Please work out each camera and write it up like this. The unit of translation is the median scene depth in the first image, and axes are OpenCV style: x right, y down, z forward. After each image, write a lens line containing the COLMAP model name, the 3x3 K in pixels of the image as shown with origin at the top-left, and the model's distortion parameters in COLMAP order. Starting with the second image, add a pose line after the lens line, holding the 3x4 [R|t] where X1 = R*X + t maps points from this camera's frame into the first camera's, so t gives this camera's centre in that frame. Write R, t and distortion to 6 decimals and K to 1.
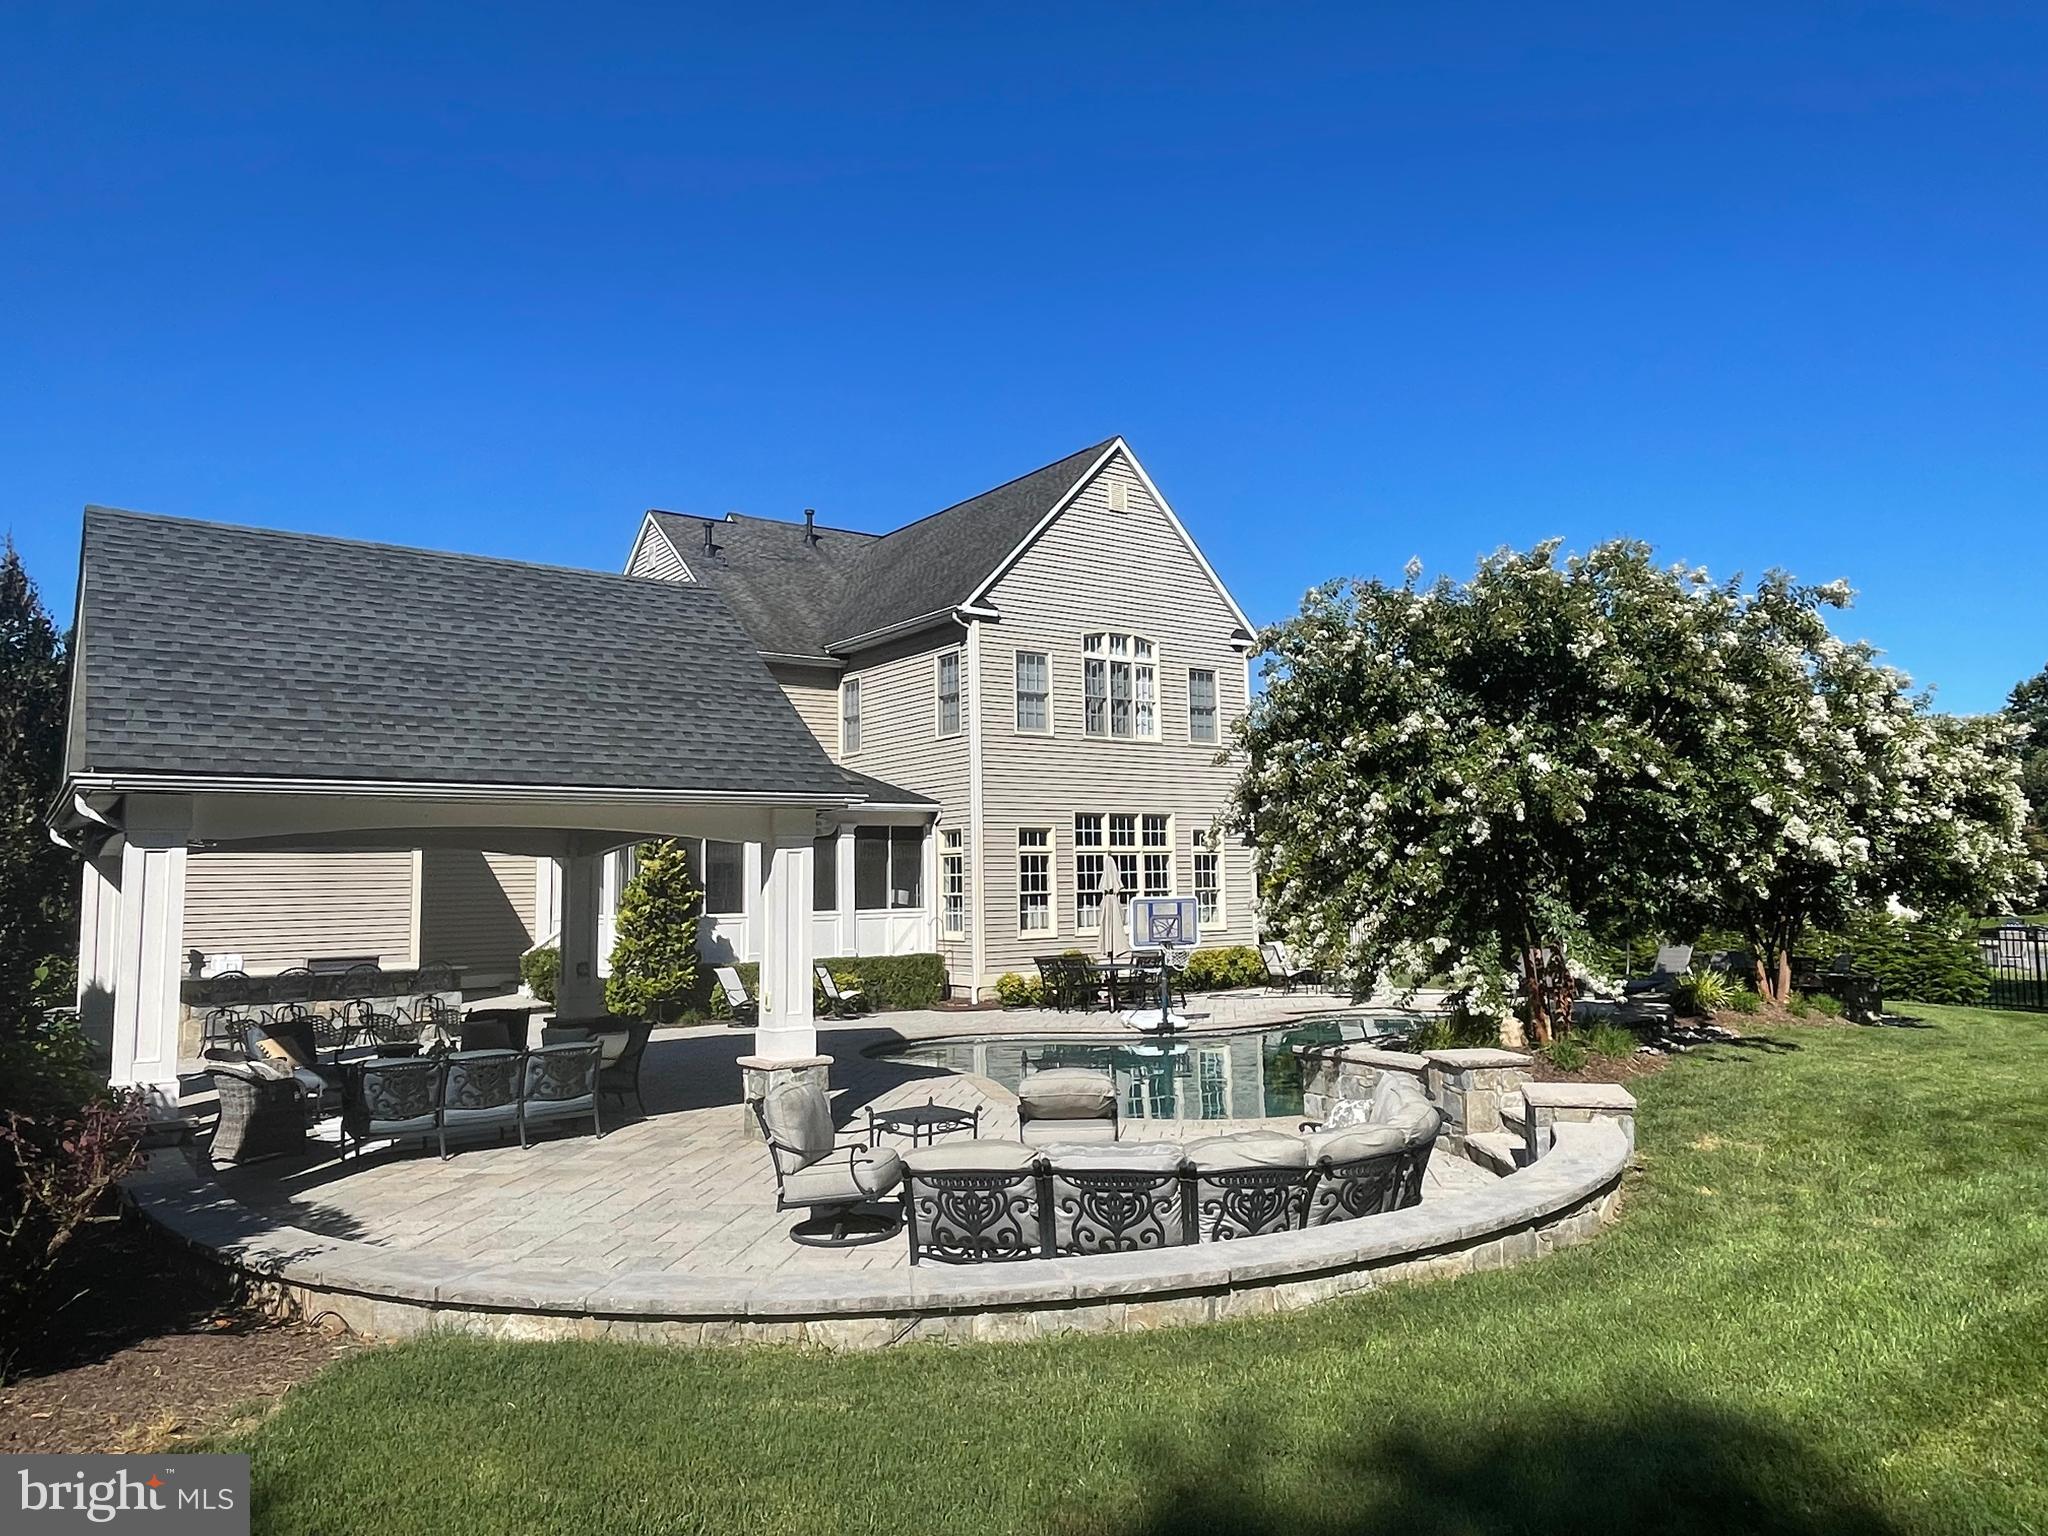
lens RADIAL K [[1373.7, 0, 1024.0], [0, 1373.7, 768.0], [0, 0, 1]] dist [-0.000723, -0.000073]
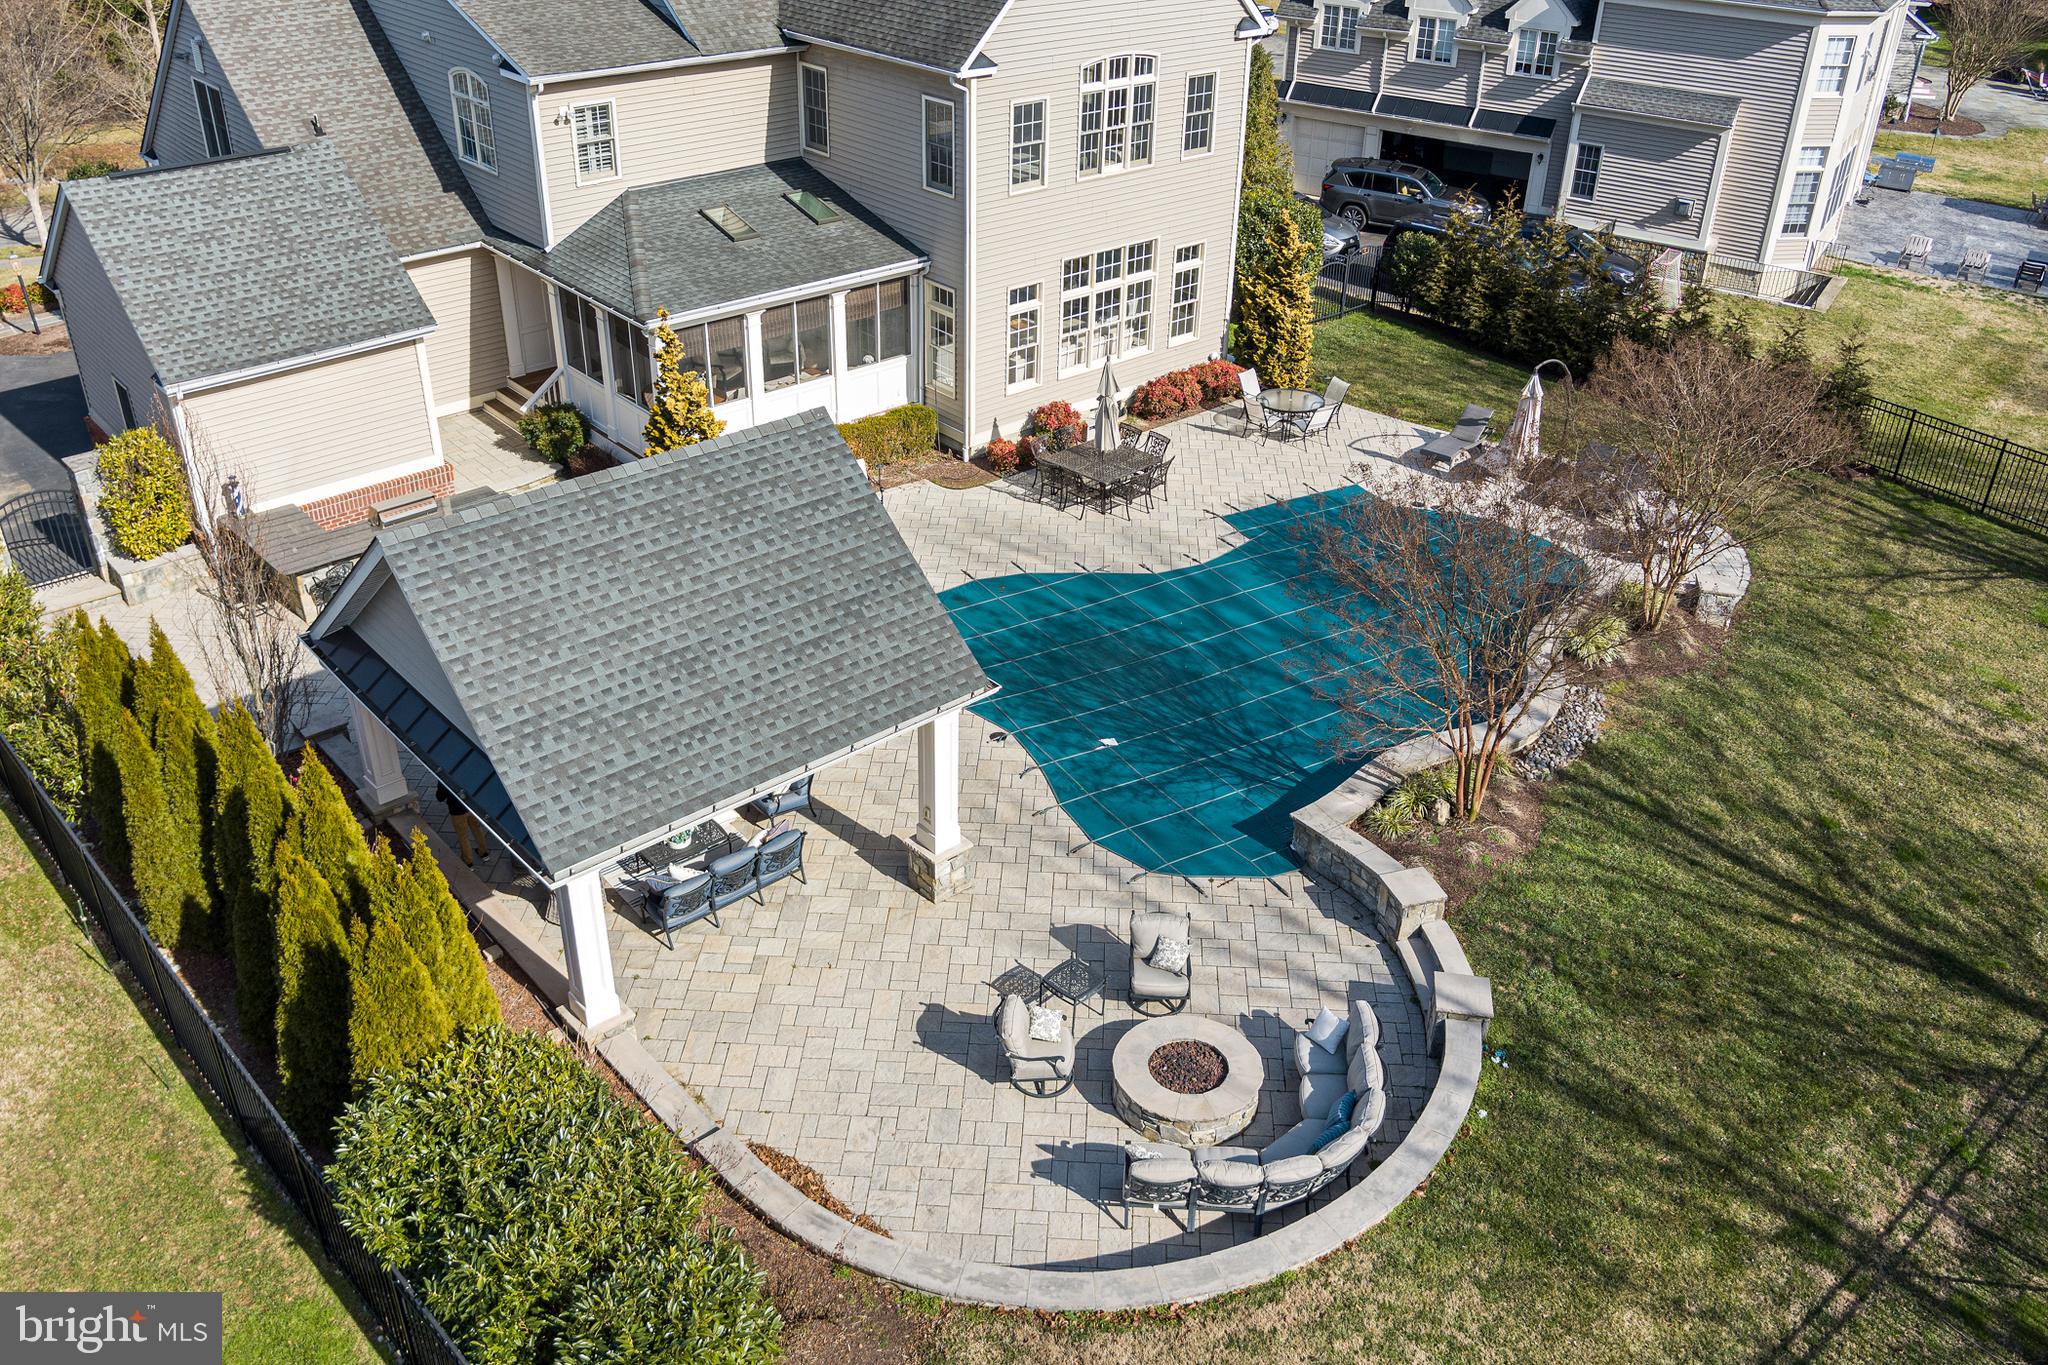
lens RADIAL K [[1680.5, 0, 1024.0], [0, 1680.5, 682.5], [0, 0, 1]] dist [-0.065799, 0.002103]
pose [[0.994174, -0.021975, 0.105528, -0.121615], [-0.043612, 0.813287, 0.580226, -0.407155], [-0.098575, -0.581448, 0.807590, -0.122160]]
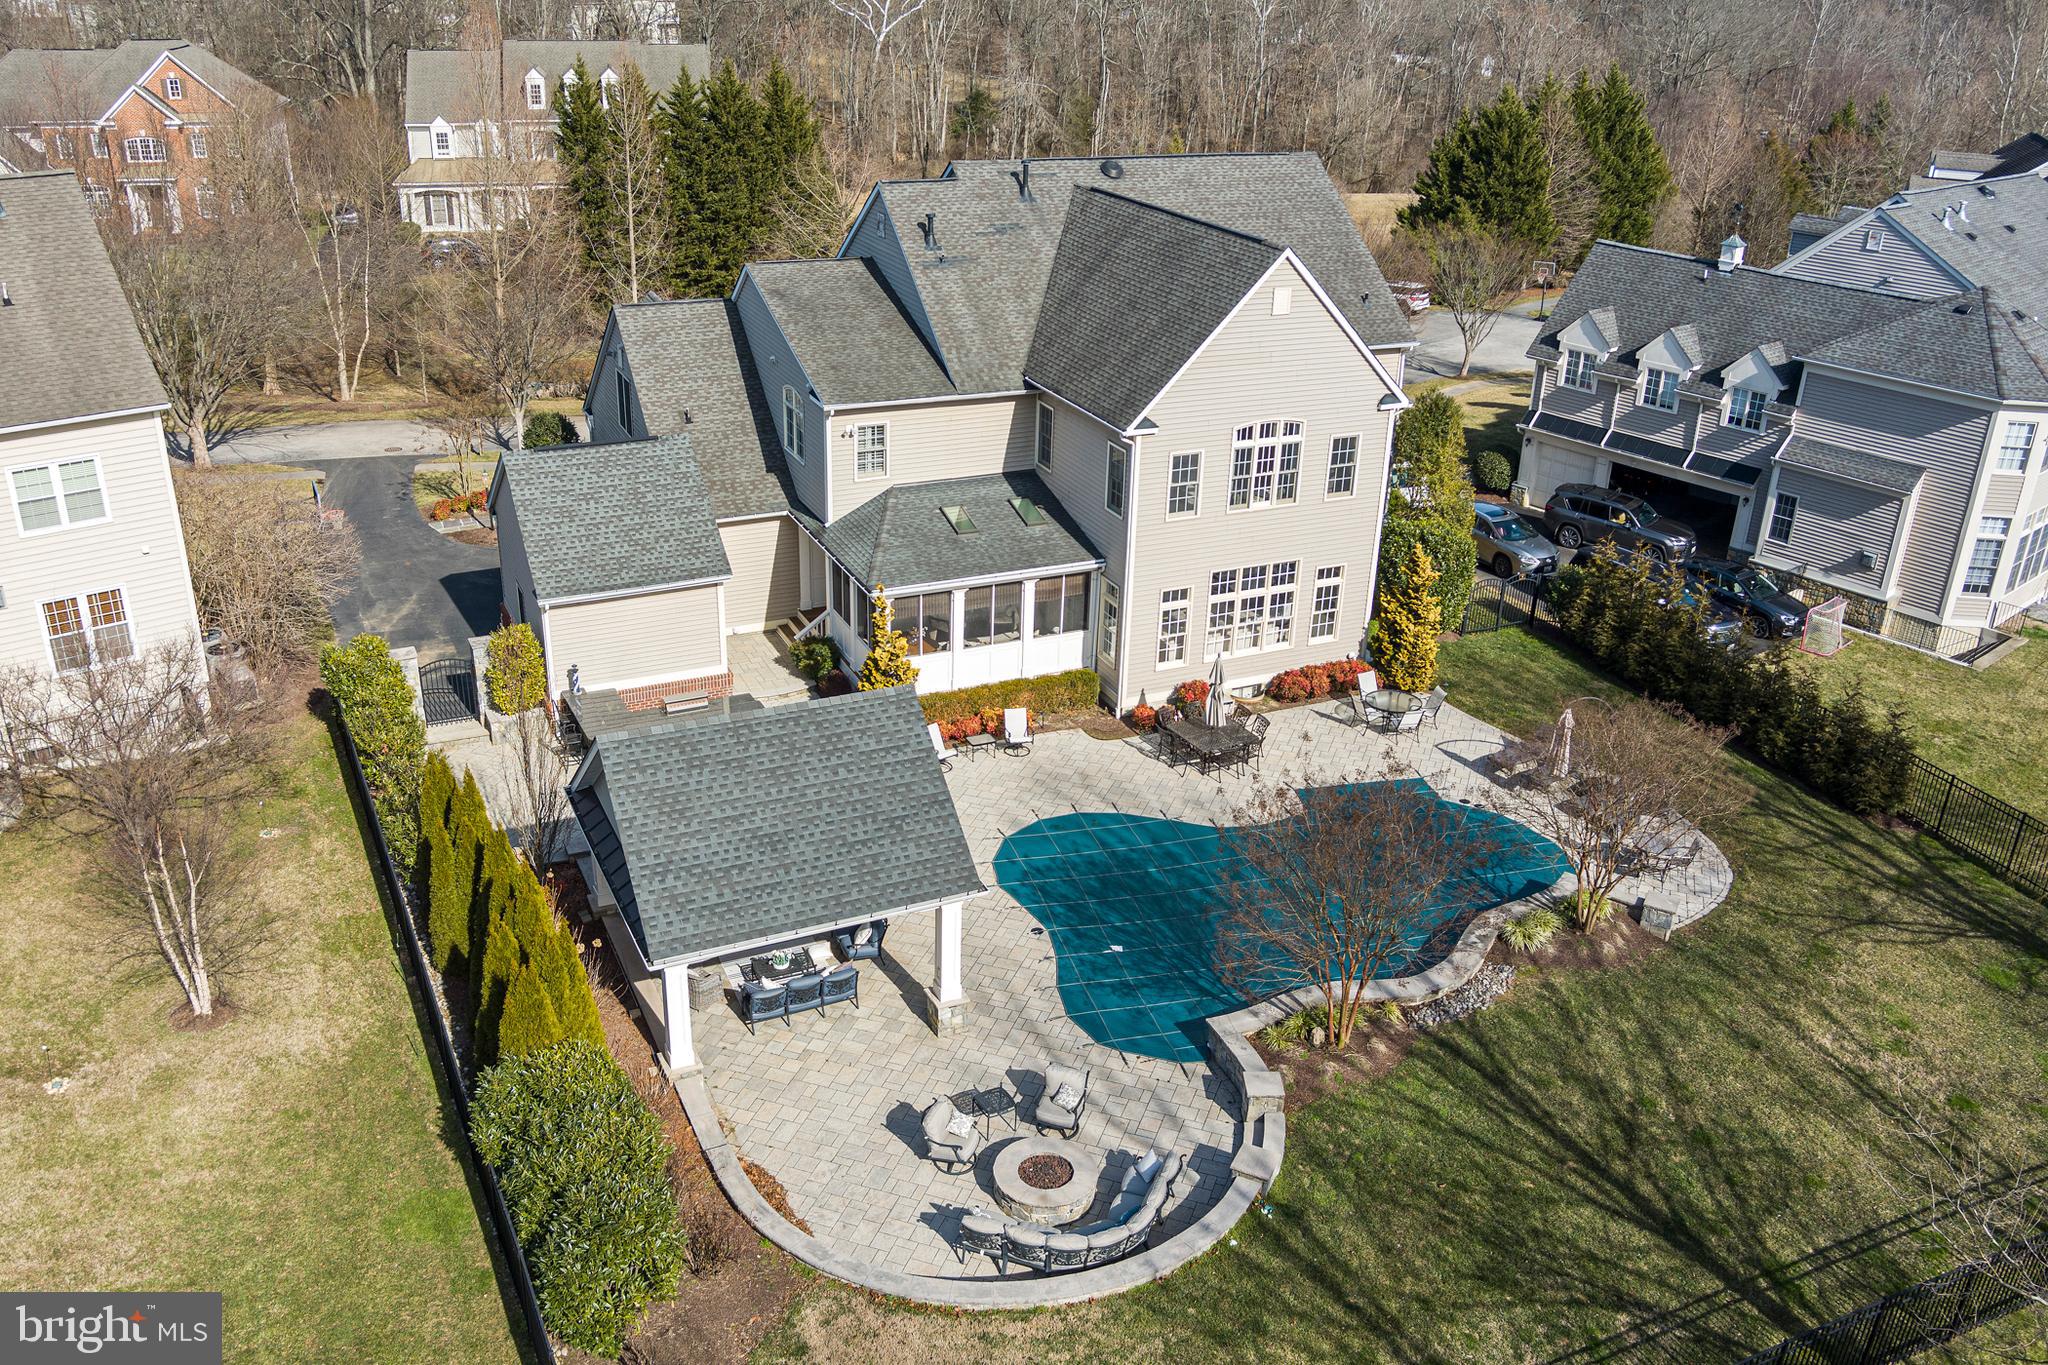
lens RADIAL K [[1680.5, 0, 1024.0], [0, 1680.5, 682.5], [0, 0, 1]] dist [-0.065799, 0.002103]
pose [[0.982500, 0.114478, -0.146933, 0.102483], [-0.028483, 0.871899, 0.488857, -0.608378], [0.184075, -0.476117, 0.859901, -0.368243]]
